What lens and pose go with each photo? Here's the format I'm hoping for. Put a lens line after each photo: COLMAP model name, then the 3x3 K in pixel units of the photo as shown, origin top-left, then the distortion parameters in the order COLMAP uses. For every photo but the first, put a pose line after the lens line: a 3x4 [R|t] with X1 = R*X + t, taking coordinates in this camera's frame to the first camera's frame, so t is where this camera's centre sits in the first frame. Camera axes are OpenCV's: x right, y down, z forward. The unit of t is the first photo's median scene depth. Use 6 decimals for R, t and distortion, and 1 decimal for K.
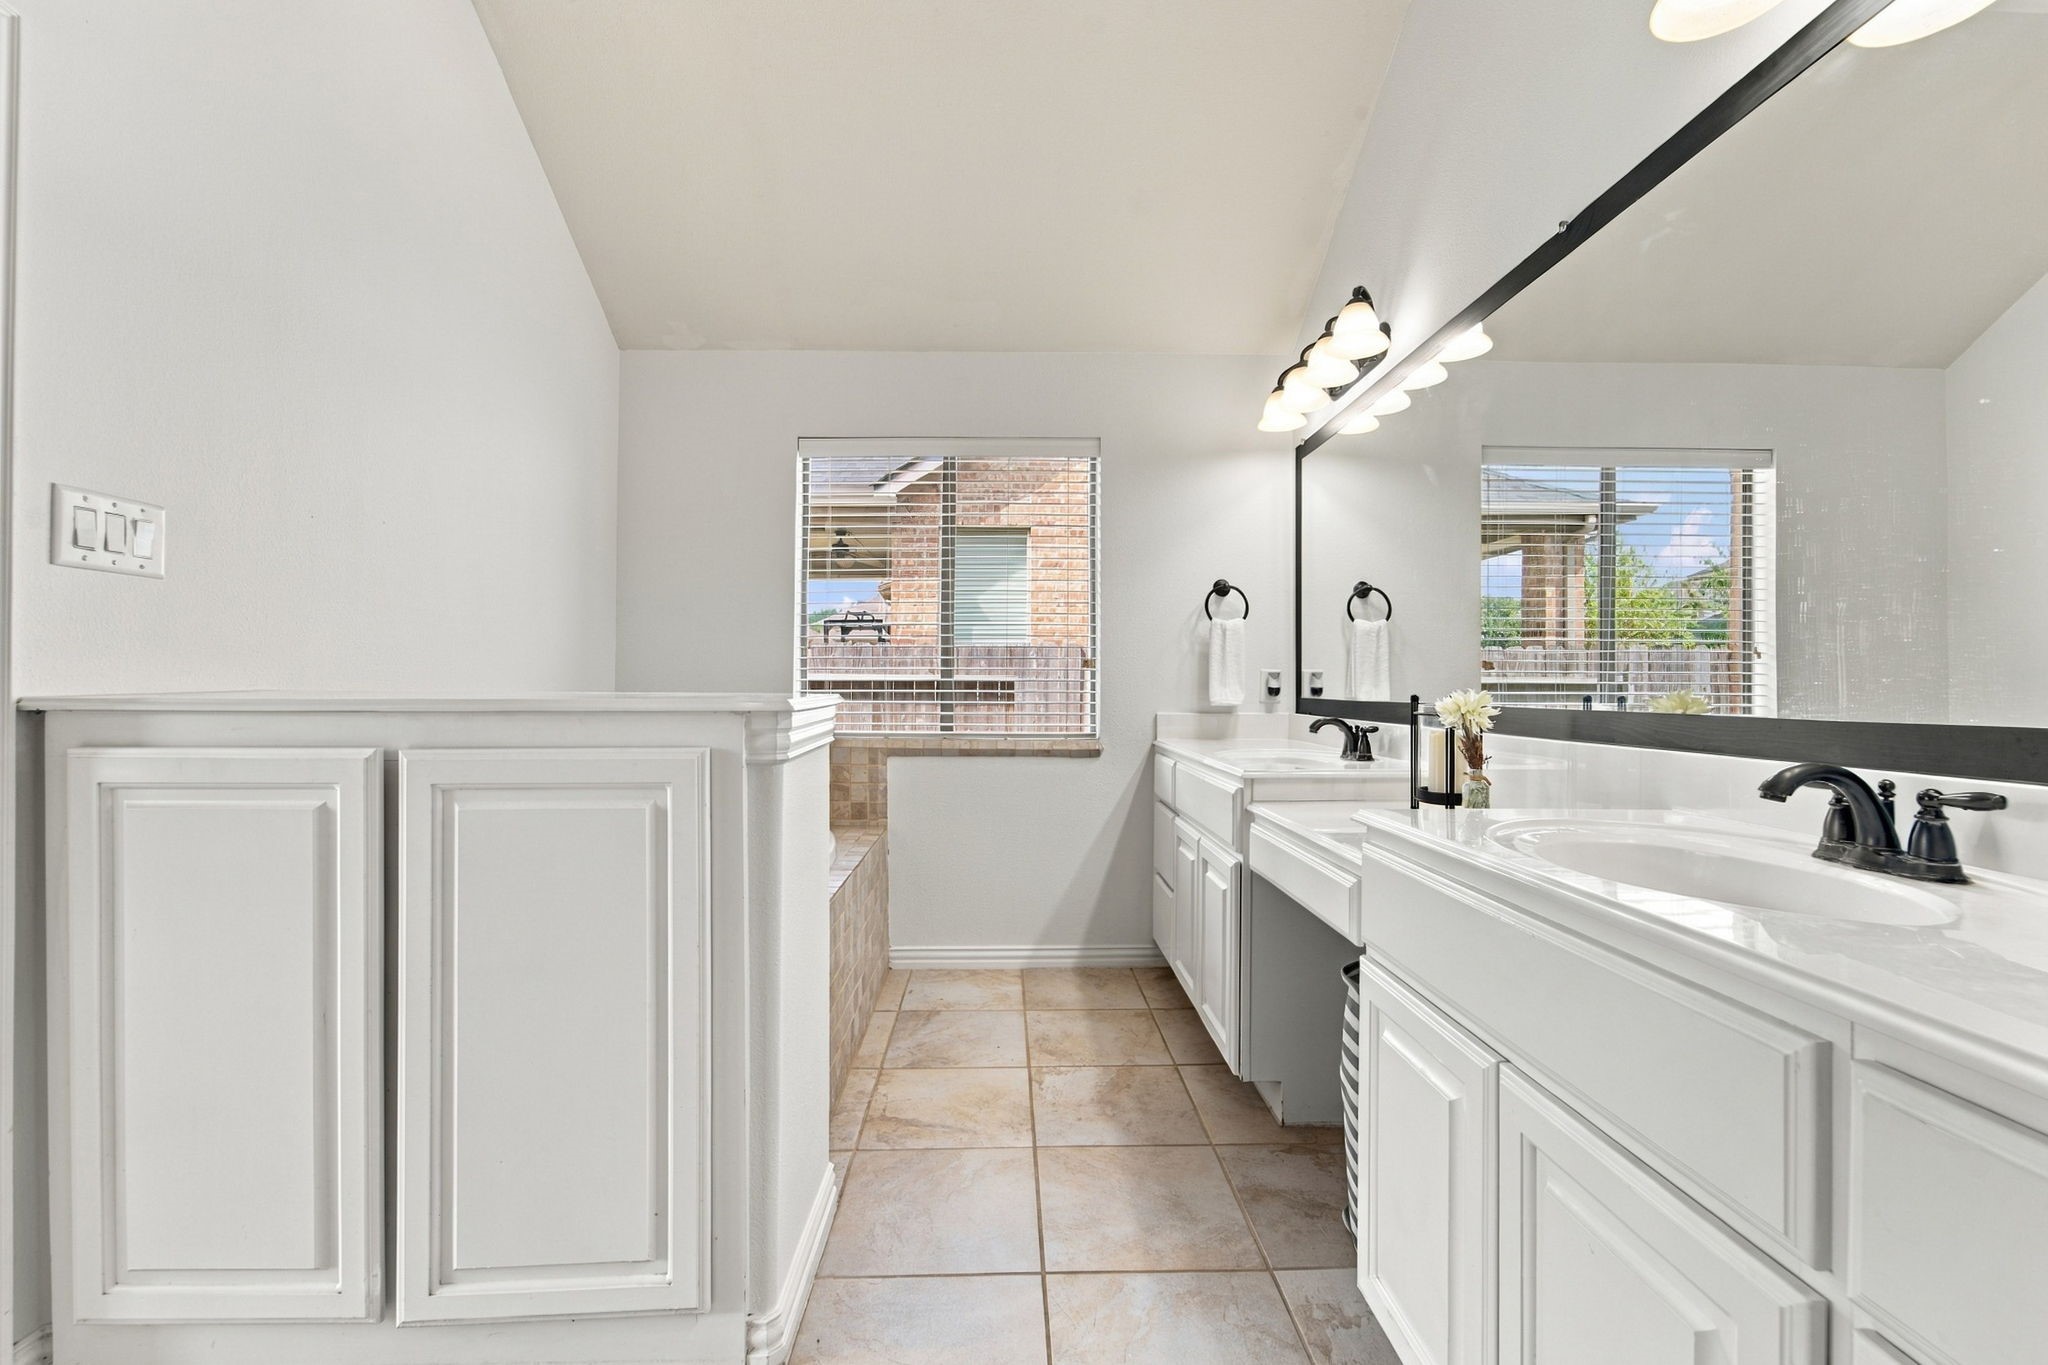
lens RADIAL K [[835.7, 0, 1026.3], [0, 835.7, 688.9], [0, 0, 1]] dist [-0.015592, 0.006120]
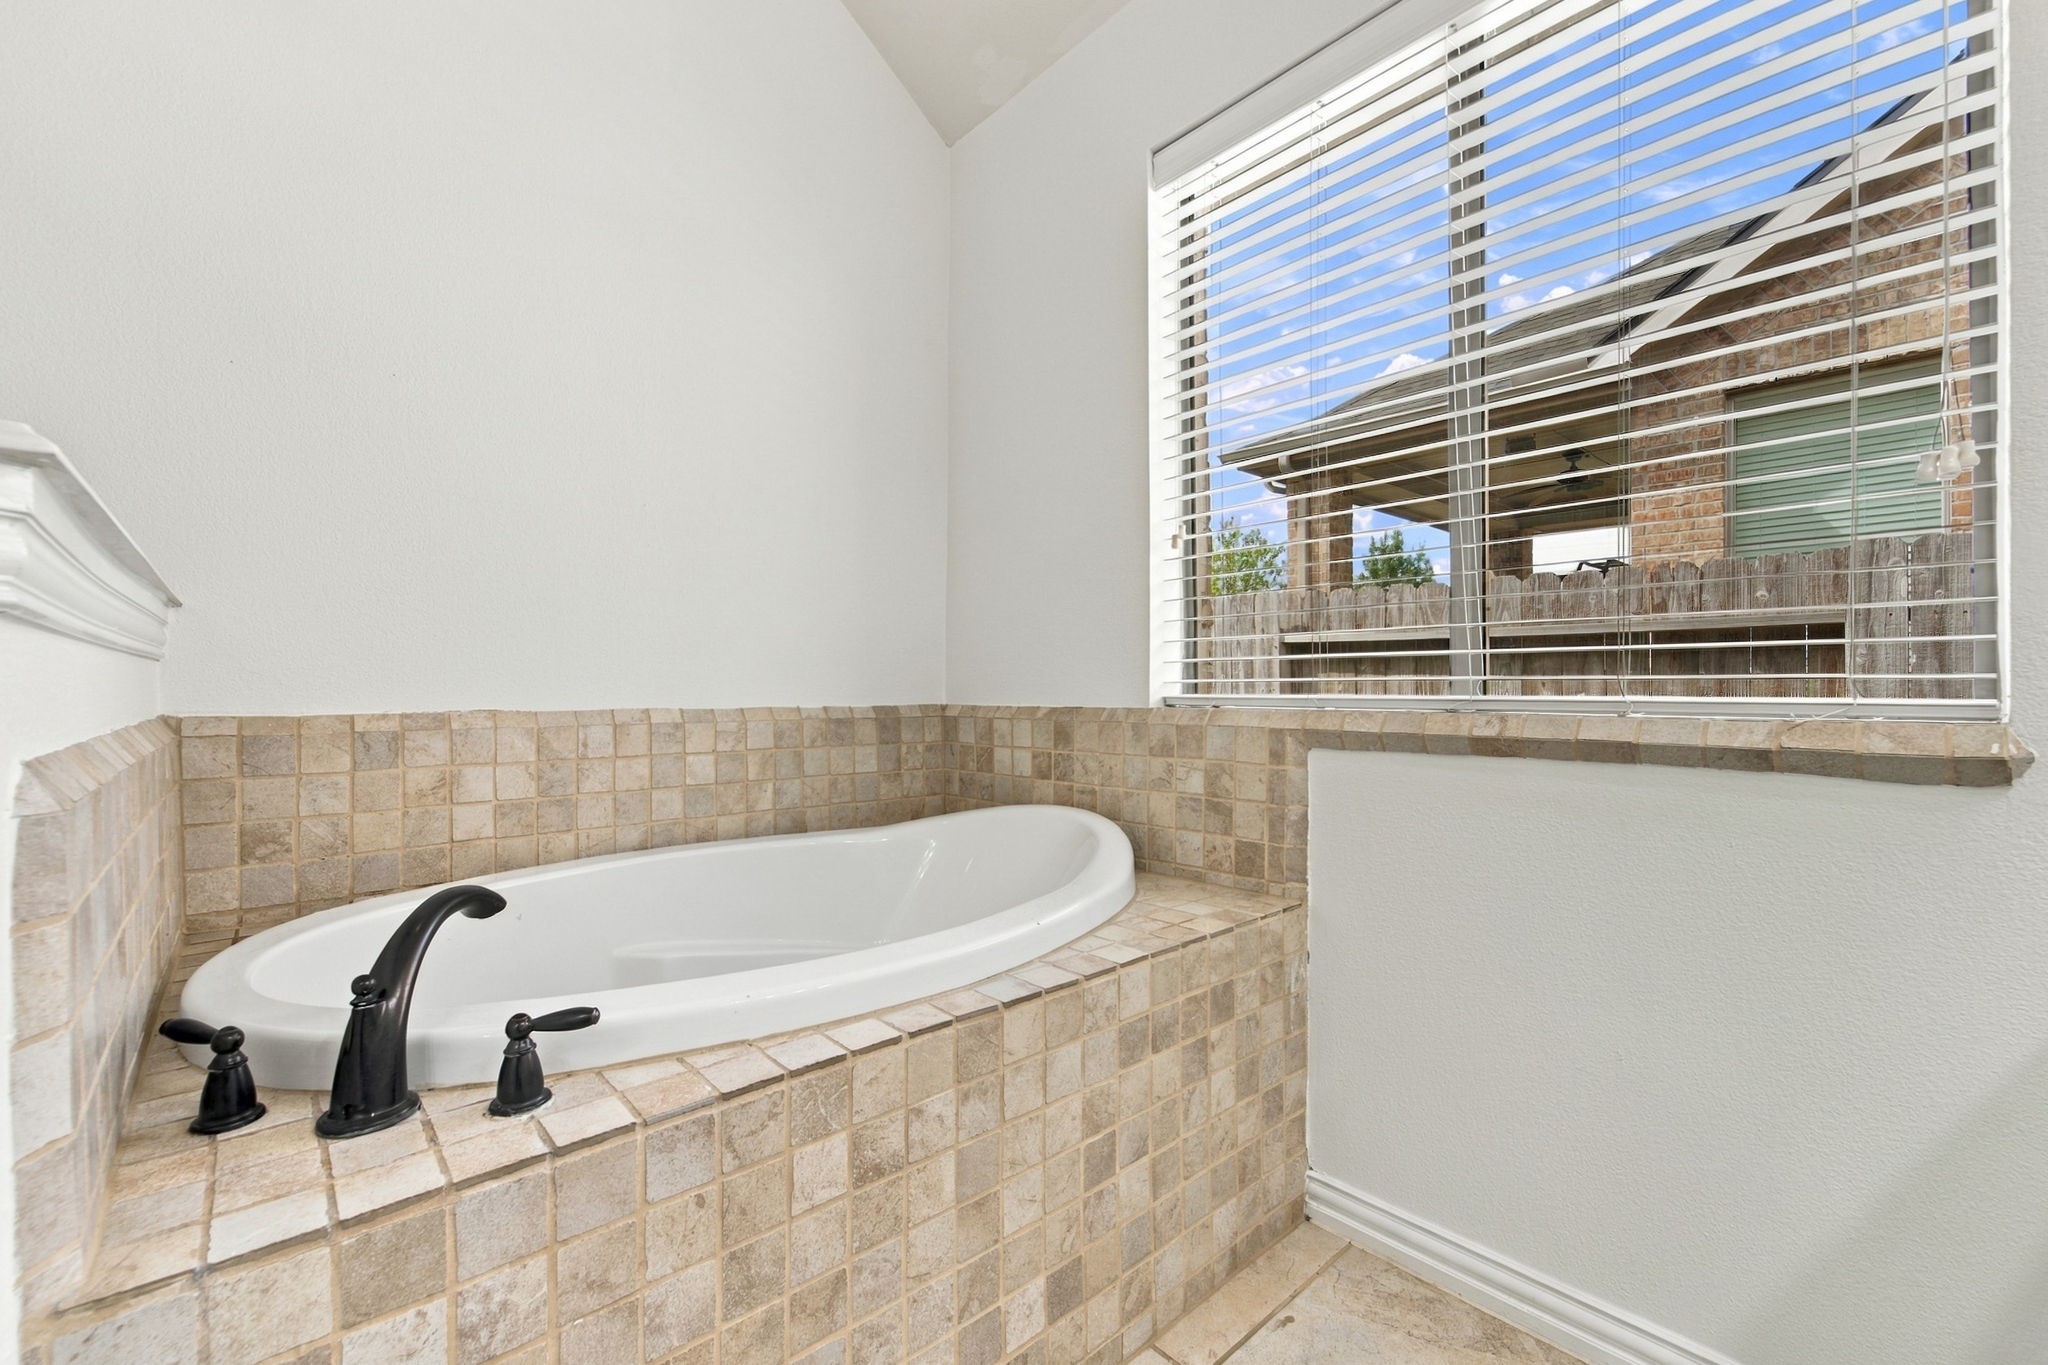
lens RADIAL K [[835.7, 0, 1019.1], [0, 835.7, 687.7], [0, 0, 1]] dist [-0.015592, 0.006120]
pose [[0.644638, -0.007480, -0.764451, 0.080330], [0.011605, 0.999933, 0.000003, 0.046365], [0.764400, -0.008874, 0.644682, 0.591113]]
